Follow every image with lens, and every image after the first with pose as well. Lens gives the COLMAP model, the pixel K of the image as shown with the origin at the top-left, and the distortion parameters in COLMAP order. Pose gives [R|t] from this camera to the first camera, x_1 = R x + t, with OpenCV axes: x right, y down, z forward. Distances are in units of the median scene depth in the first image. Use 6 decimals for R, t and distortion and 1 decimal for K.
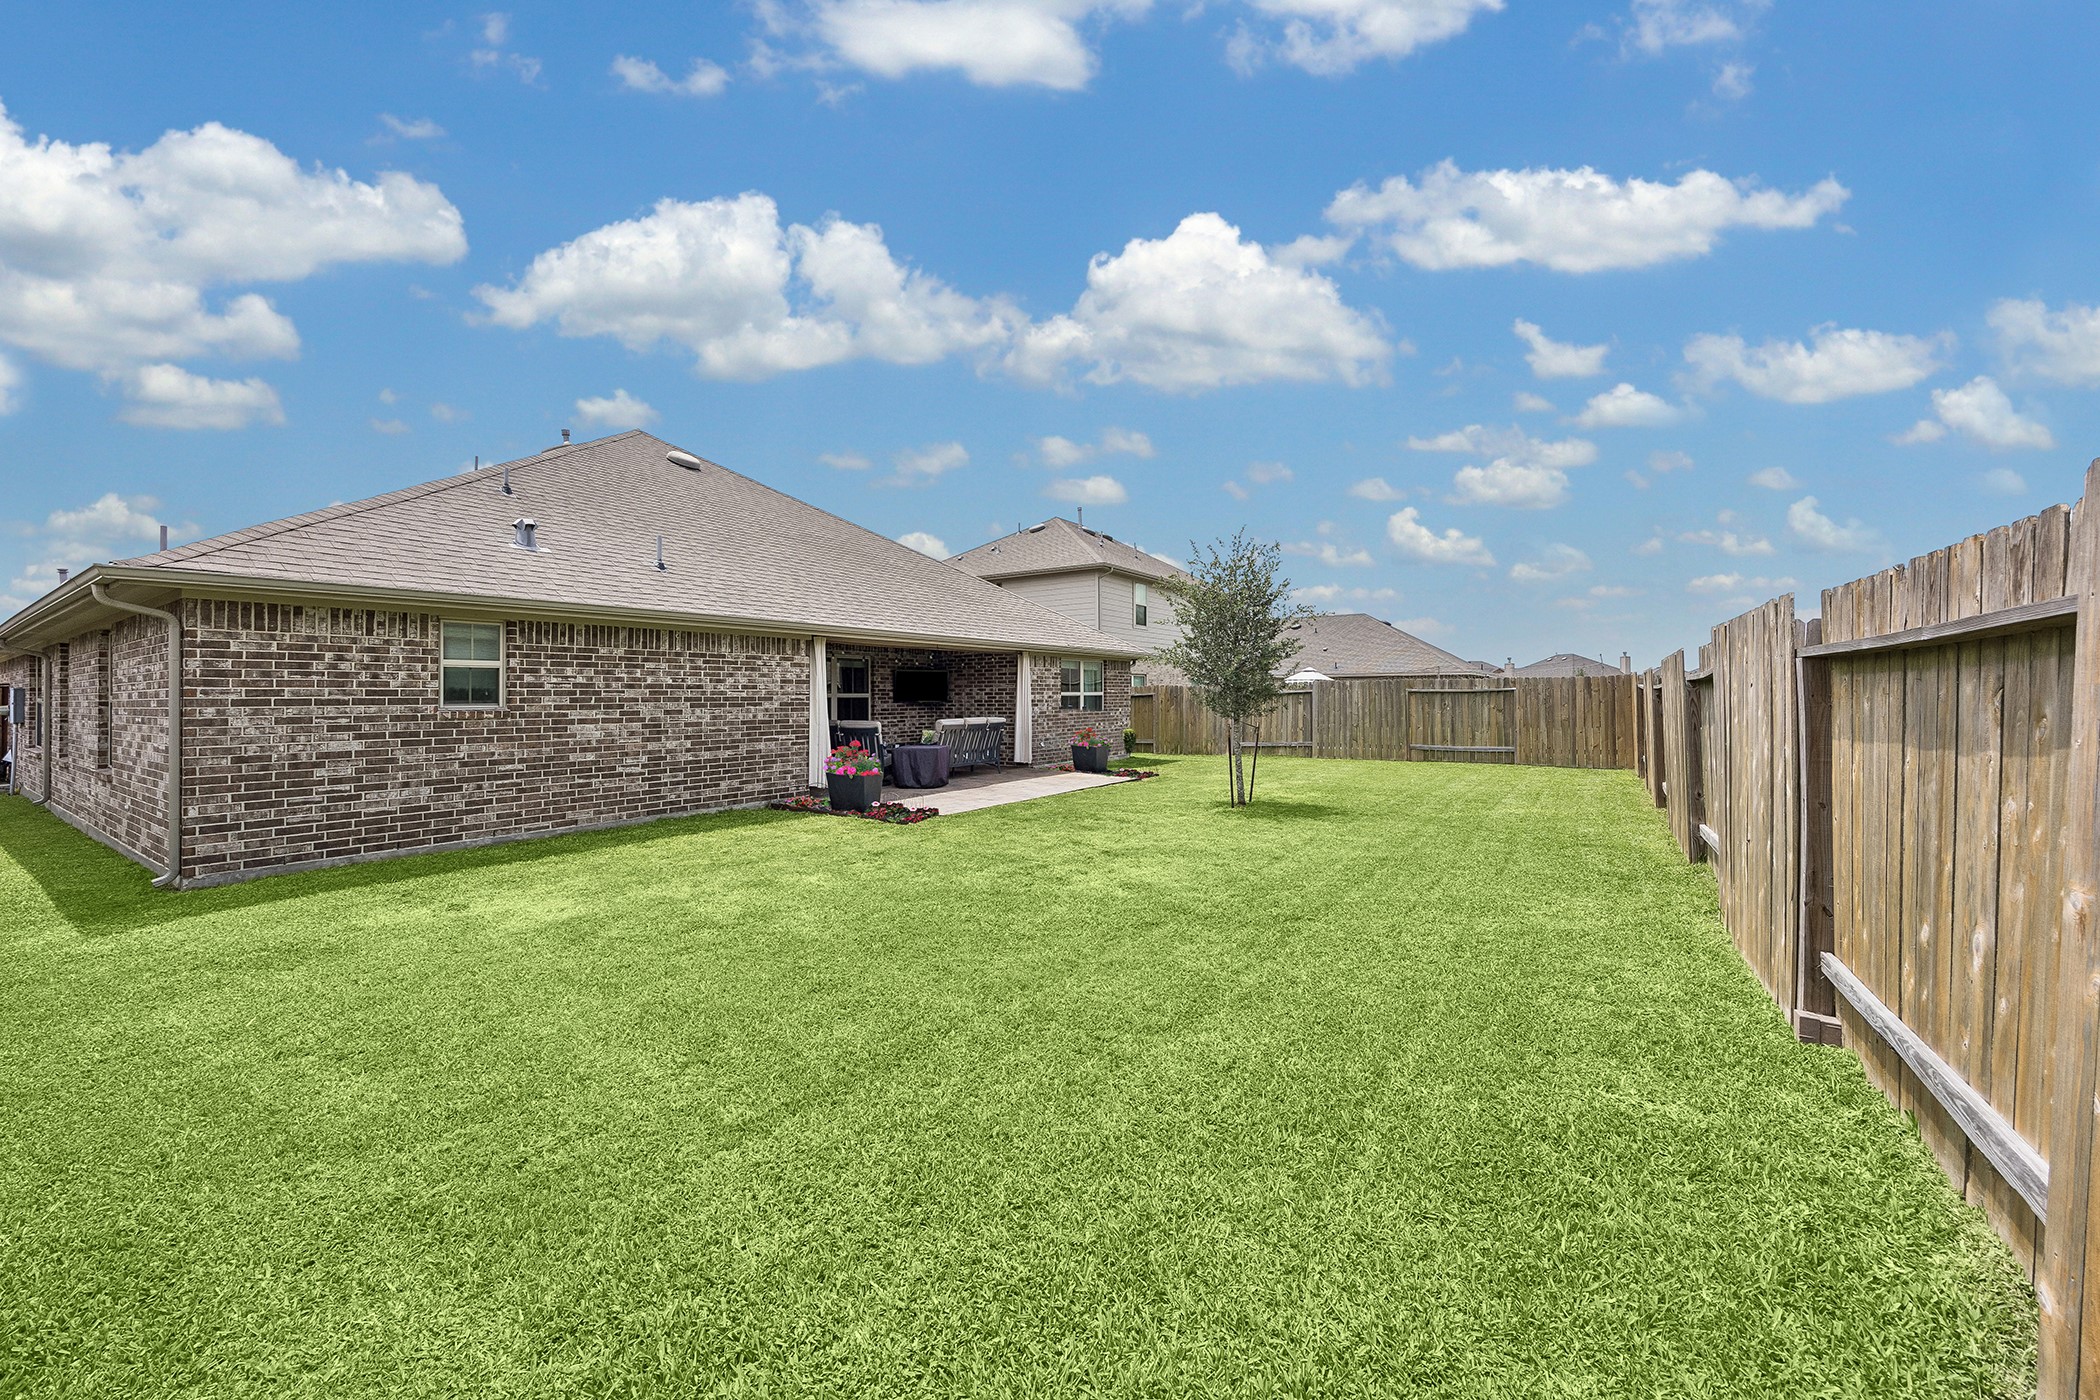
lens RADIAL K [[789.3, 0, 1050.0], [0, 789.3, 700.0], [0, 0, 1]] dist [-0.002159, -0.000445]
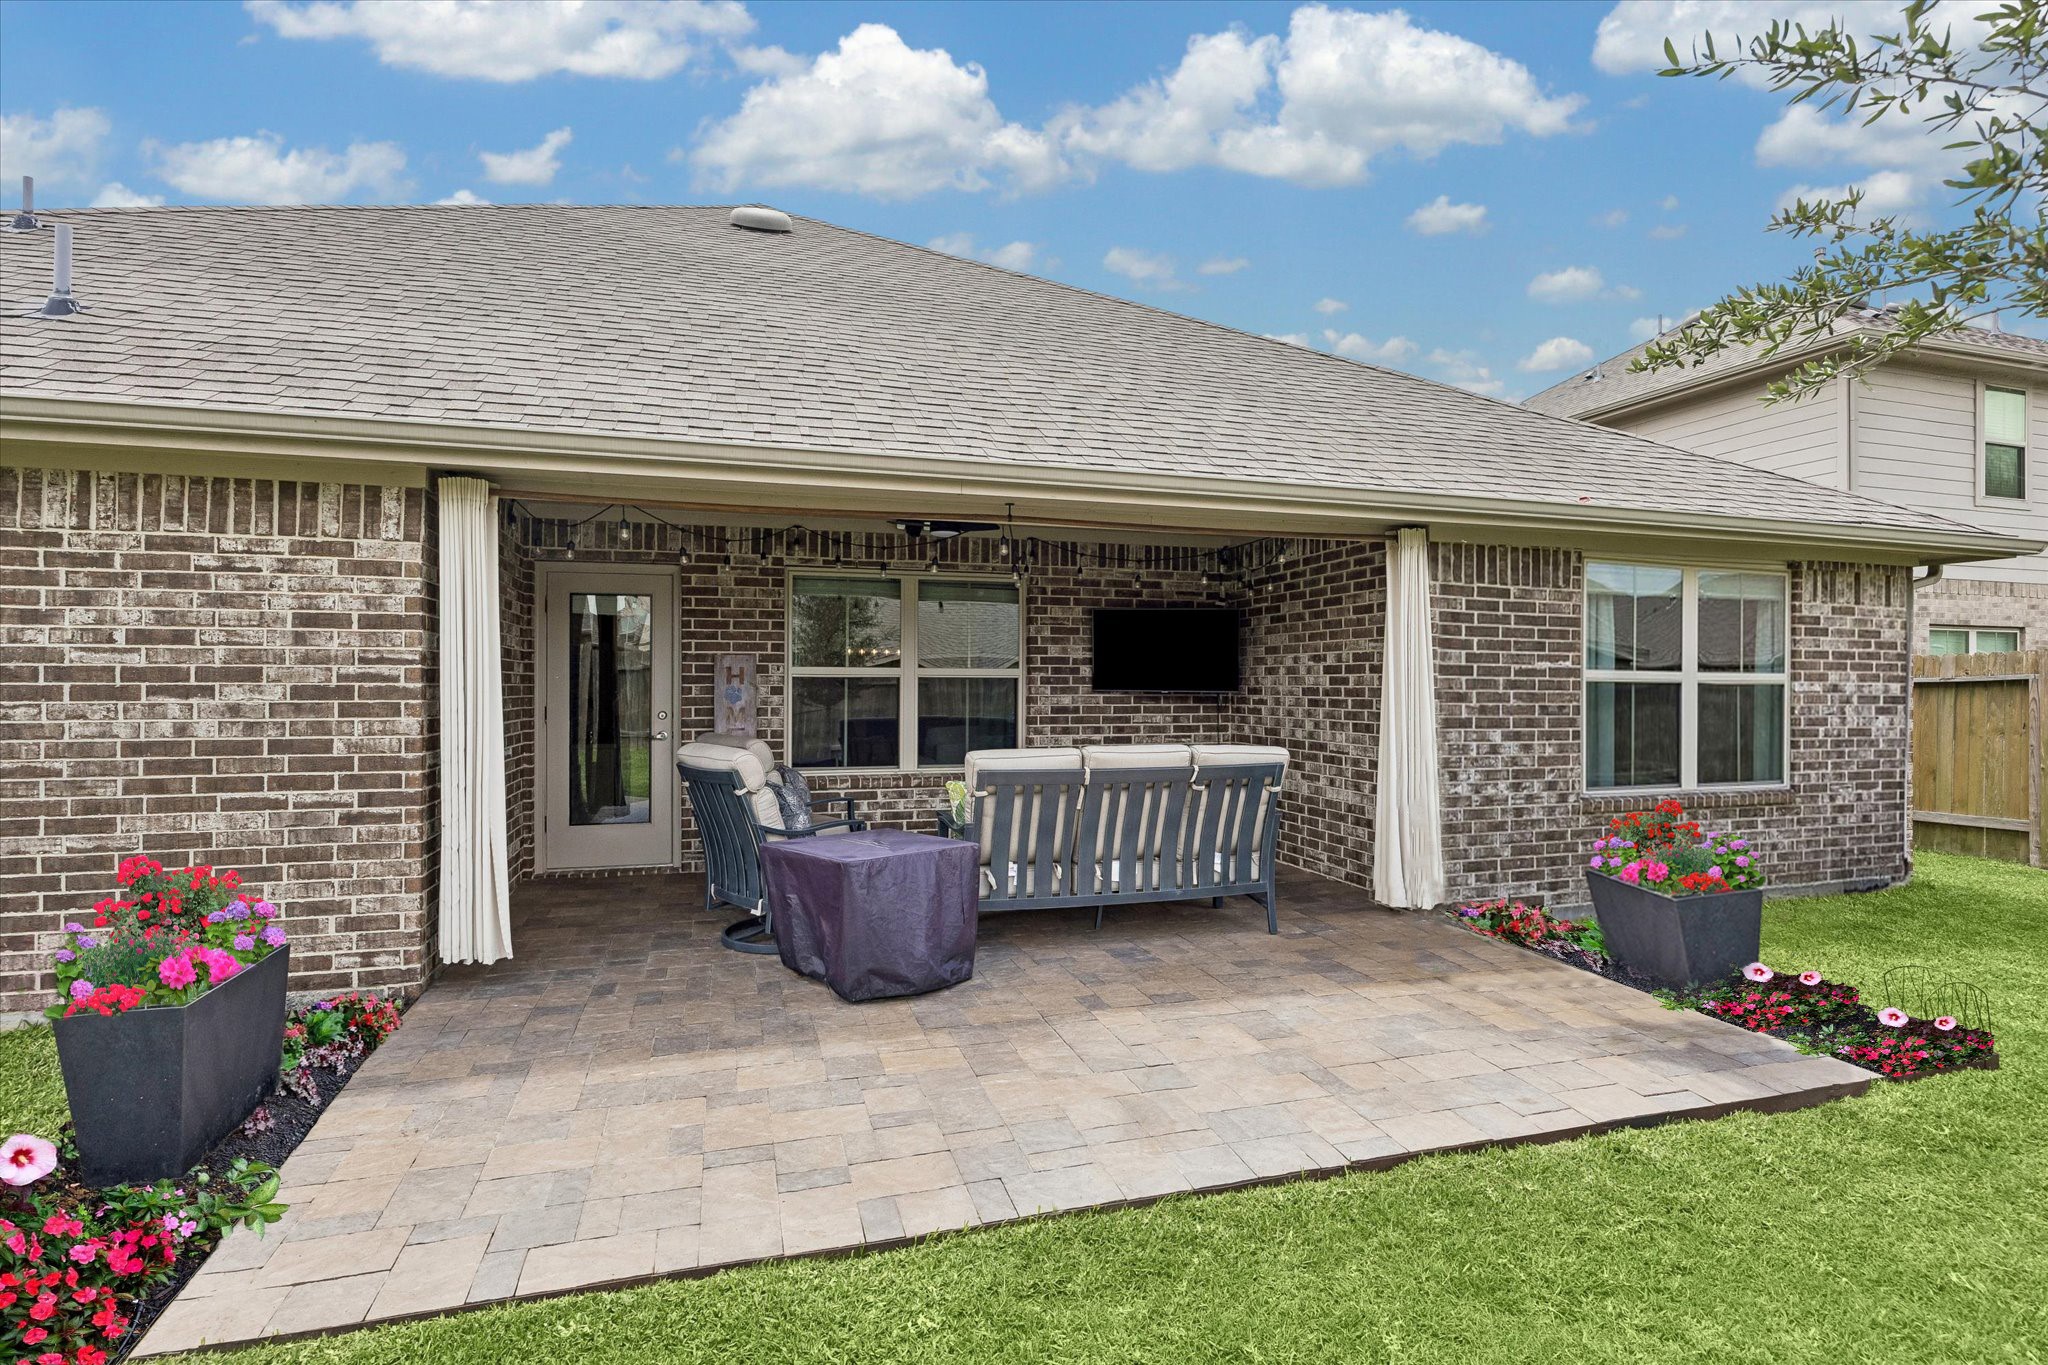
lens RADIAL K [[1032.2, 0, 1024.0], [0, 1032.2, 682.5], [0, 0, 1]] dist [-0.016219, -0.000078]
pose [[0.781476, 0.007471, -0.623890, 0.138348], [-0.010190, 0.999948, -0.000788, -0.001134], [0.623852, 0.006973, 0.781512, 0.858951]]
